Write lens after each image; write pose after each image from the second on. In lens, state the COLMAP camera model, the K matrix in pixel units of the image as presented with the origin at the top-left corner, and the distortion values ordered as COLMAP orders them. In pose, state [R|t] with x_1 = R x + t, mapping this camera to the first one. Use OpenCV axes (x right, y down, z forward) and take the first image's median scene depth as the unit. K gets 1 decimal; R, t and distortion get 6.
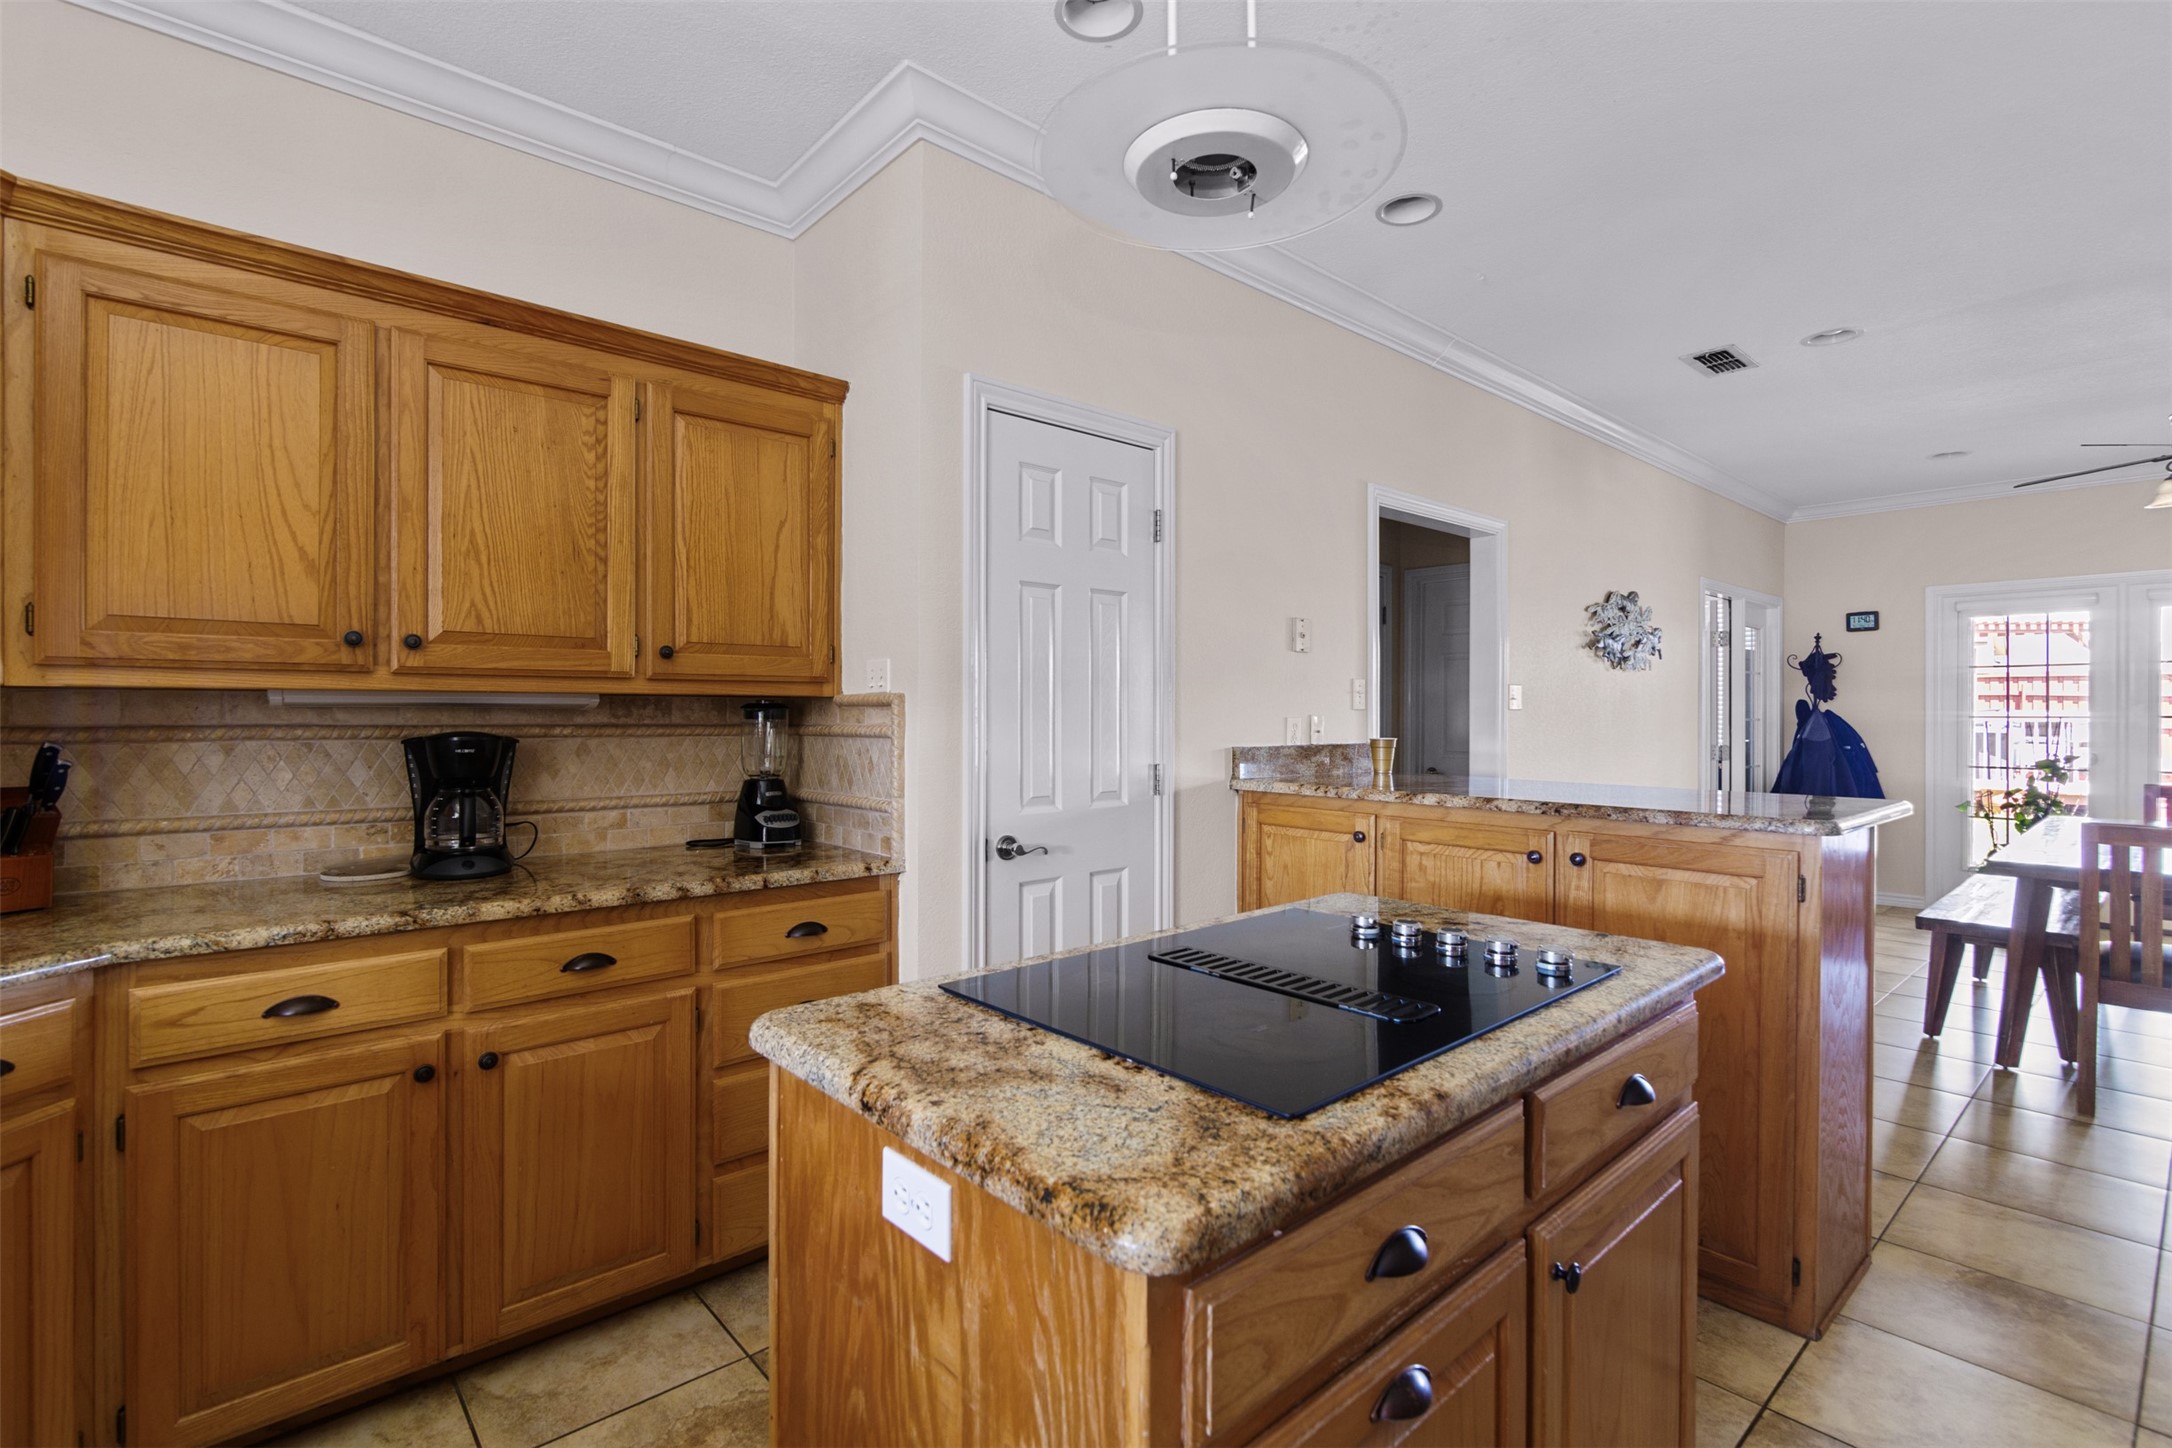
lens RADIAL K [[1003.1, 0, 1073.2], [0, 1003.1, 718.4], [0, 0, 1]] dist [0.010212, 0.000027]
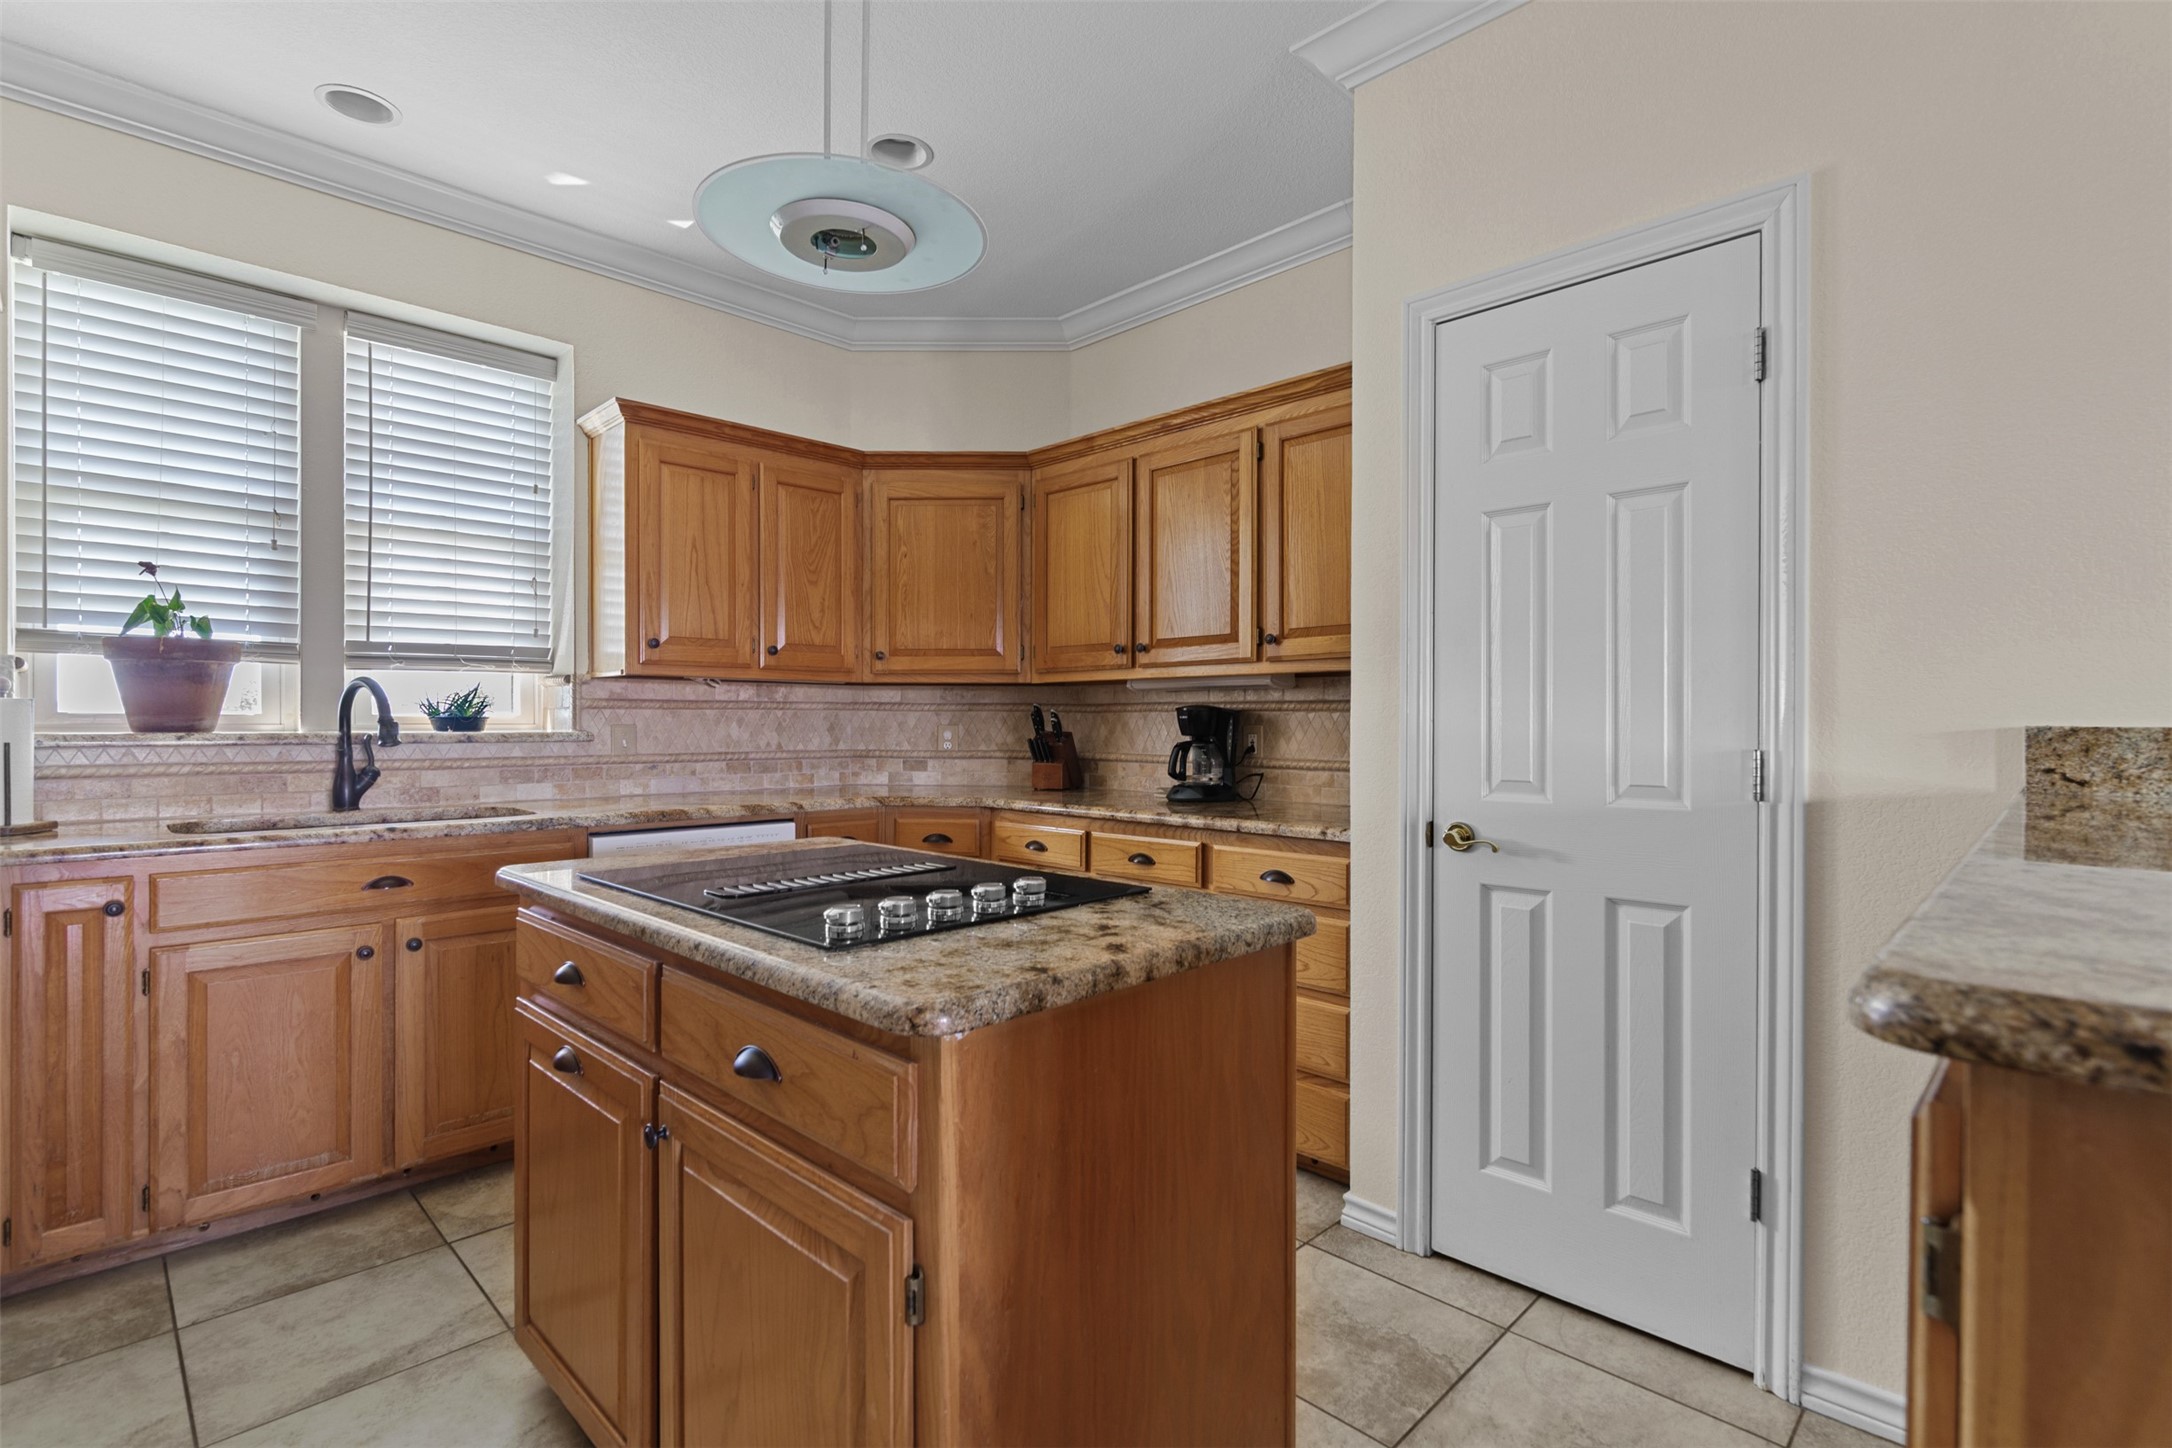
lens RADIAL K [[1003.1, 0, 1084.5], [0, 1003.1, 723.0], [0, 0, 1]] dist [0.010212, 0.000027]
pose [[0.081947, 0.000239, -0.996637, 1.797325], [-0.005487, 0.999985, -0.000212, 0.086184], [0.996622, 0.005486, 0.081947, 1.496563]]
